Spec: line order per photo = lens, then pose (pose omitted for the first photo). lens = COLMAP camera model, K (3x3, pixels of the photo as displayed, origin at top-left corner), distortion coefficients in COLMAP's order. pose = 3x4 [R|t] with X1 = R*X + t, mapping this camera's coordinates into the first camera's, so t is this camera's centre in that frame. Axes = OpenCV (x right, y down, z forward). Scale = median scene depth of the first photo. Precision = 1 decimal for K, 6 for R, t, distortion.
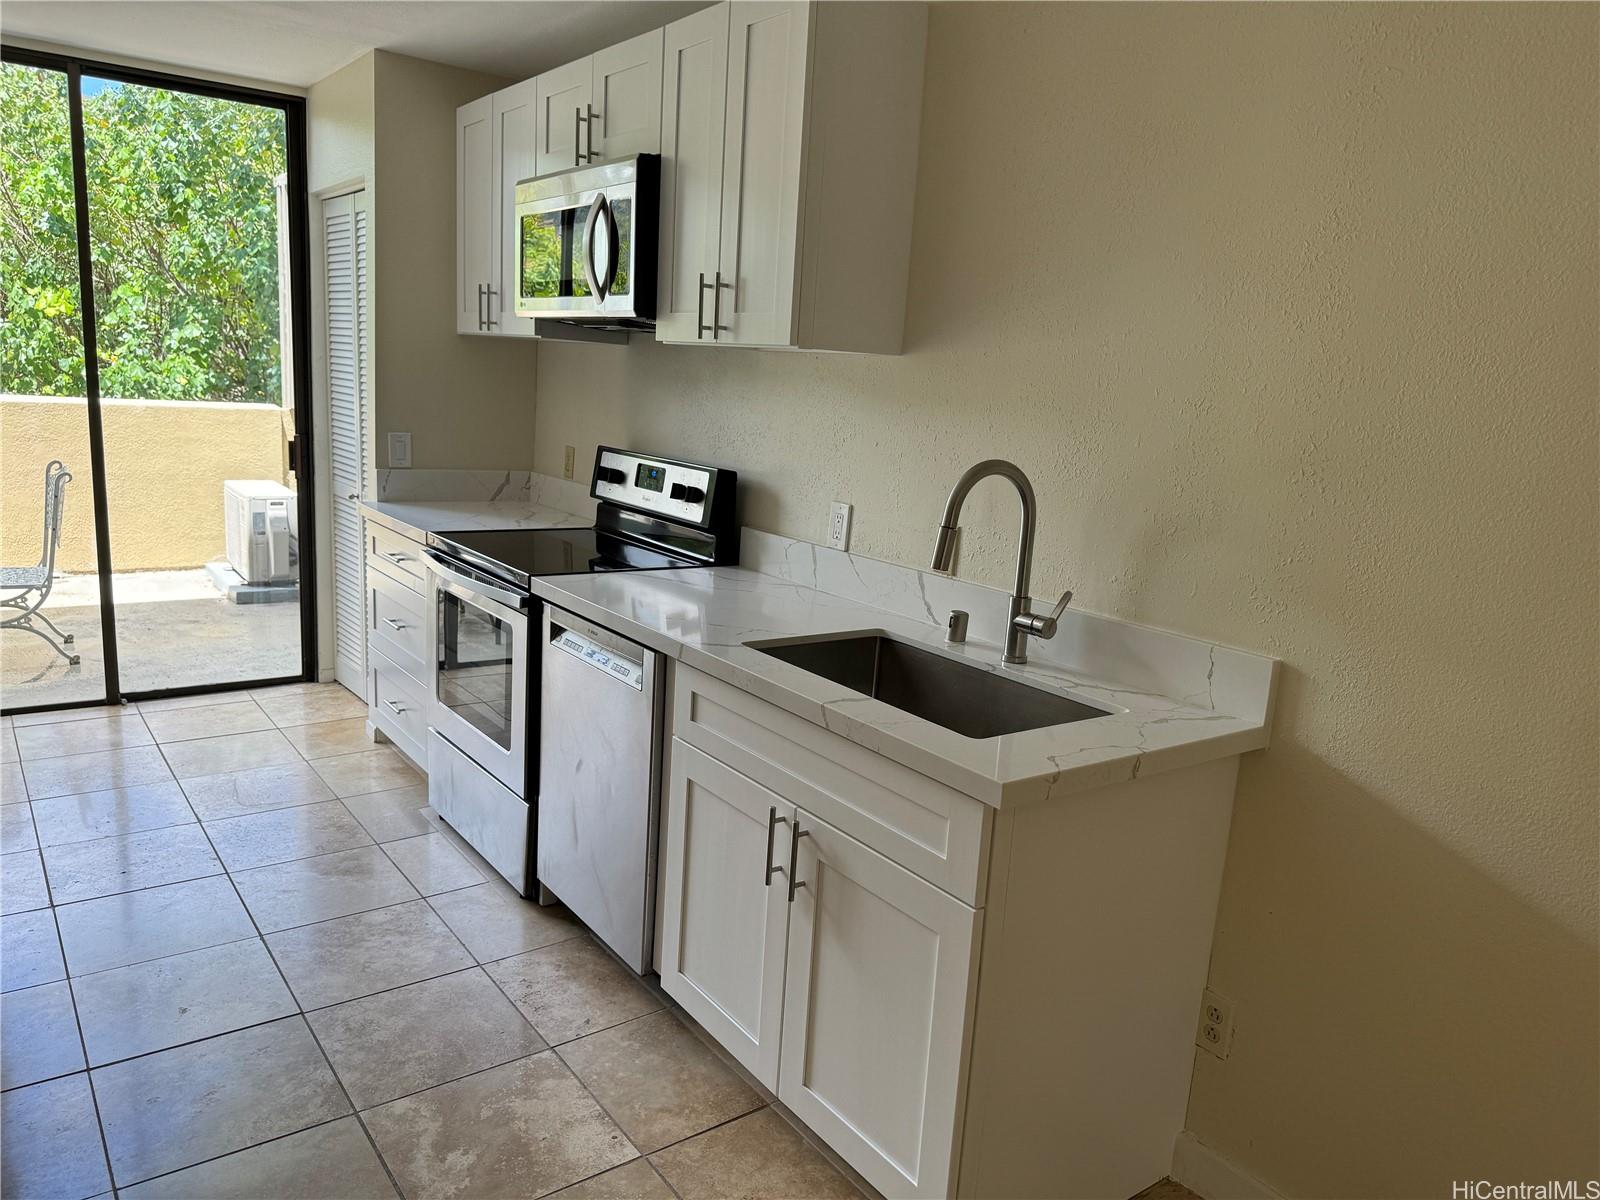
lens RADIAL K [[1140.5, 0, 800.0], [0, 1140.5, 600.0], [0, 0, 1]] dist [0.078355, -0.071818]
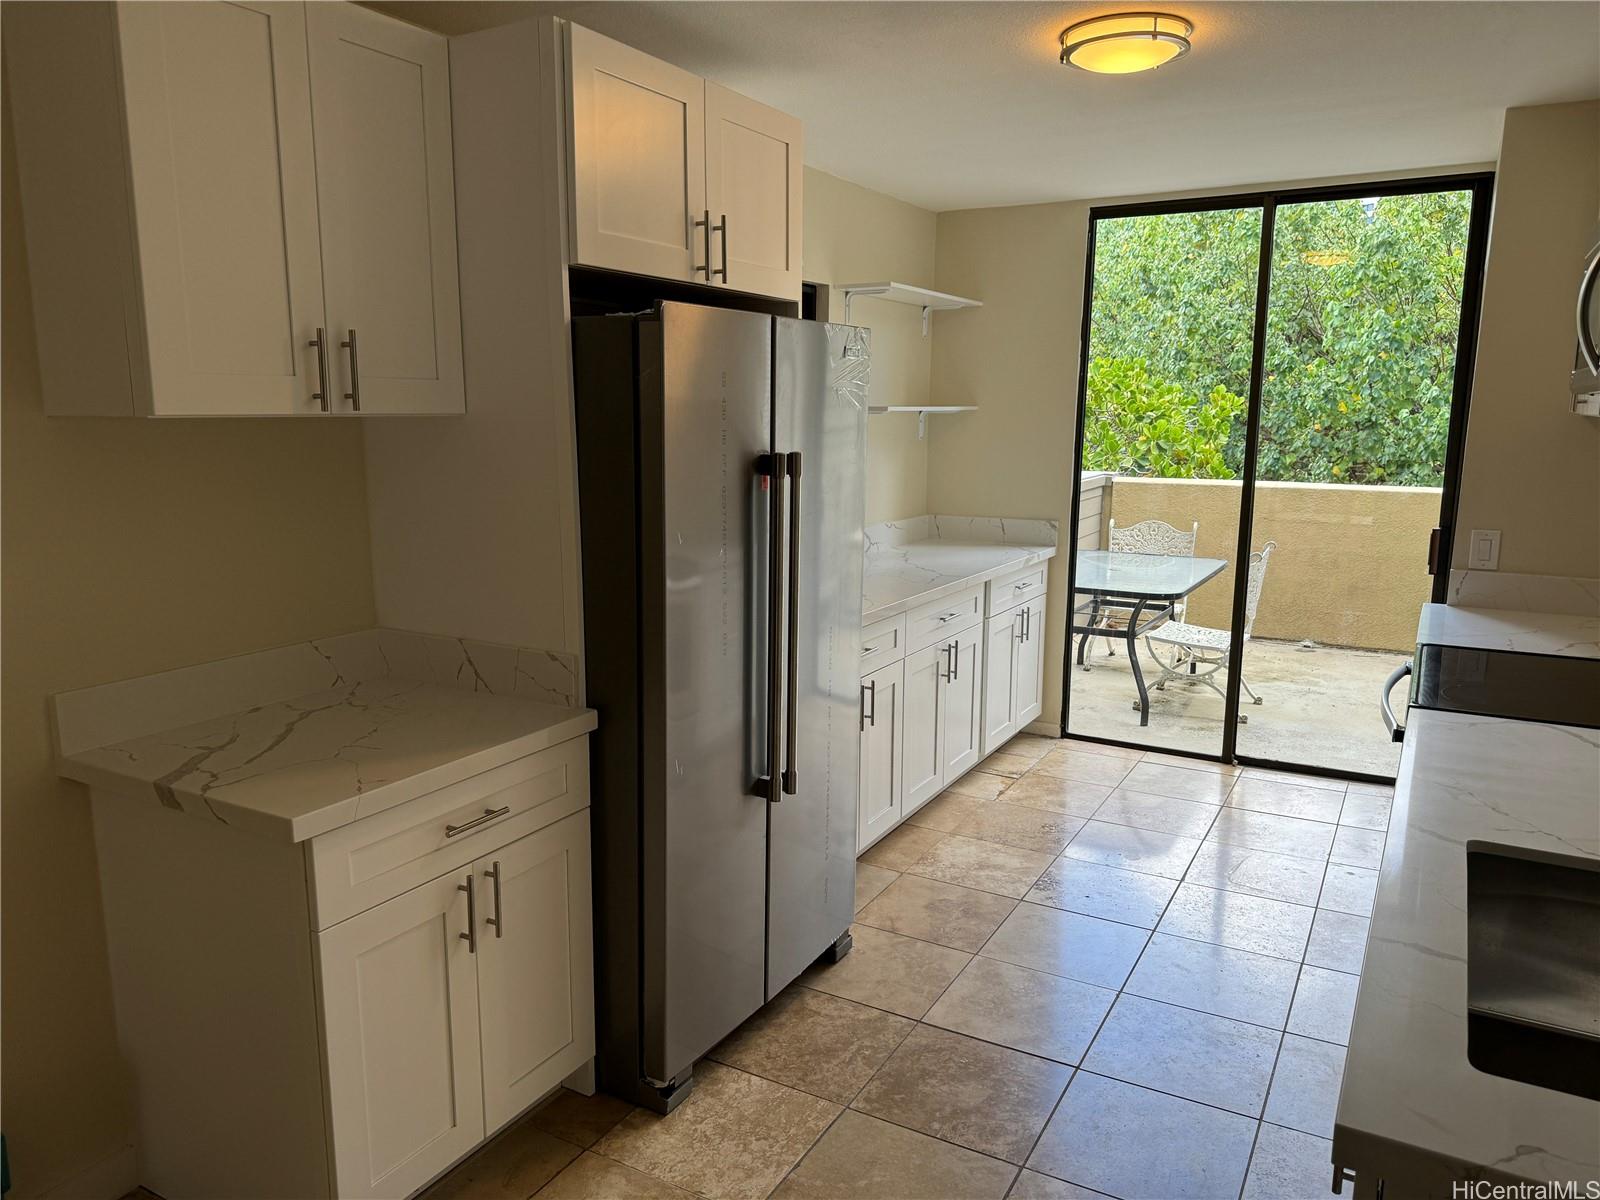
lens RADIAL K [[1140.5, 0, 800.0], [0, 1140.5, 600.0], [0, 0, 1]] dist [0.078355, -0.071818]
pose [[0.417659, 0.097343, -0.903374, 0.237669], [-0.157181, 0.986995, 0.033683, -0.040214], [0.894905, 0.127925, 0.427528, 0.160590]]
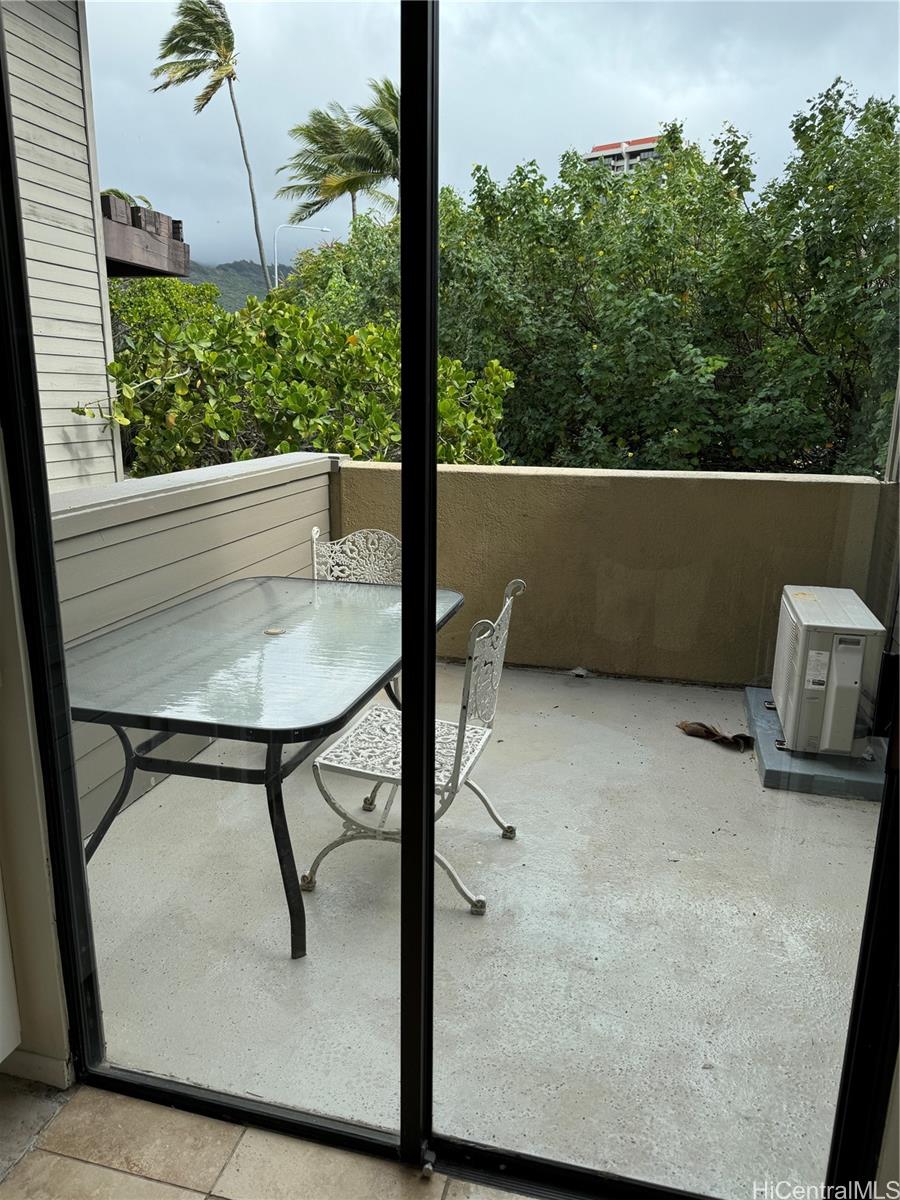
lens RADIAL K [[836.8, 0, 428.8], [0, 836.8, 605.0], [0, 0, 1]] dist [0.138841, -0.218798]
pose [[0.621361, 0.140248, -0.770870, -0.384324], [-0.128834, 0.988747, 0.076041, -0.176433], [0.772860, 0.052065, 0.632437, 0.848239]]
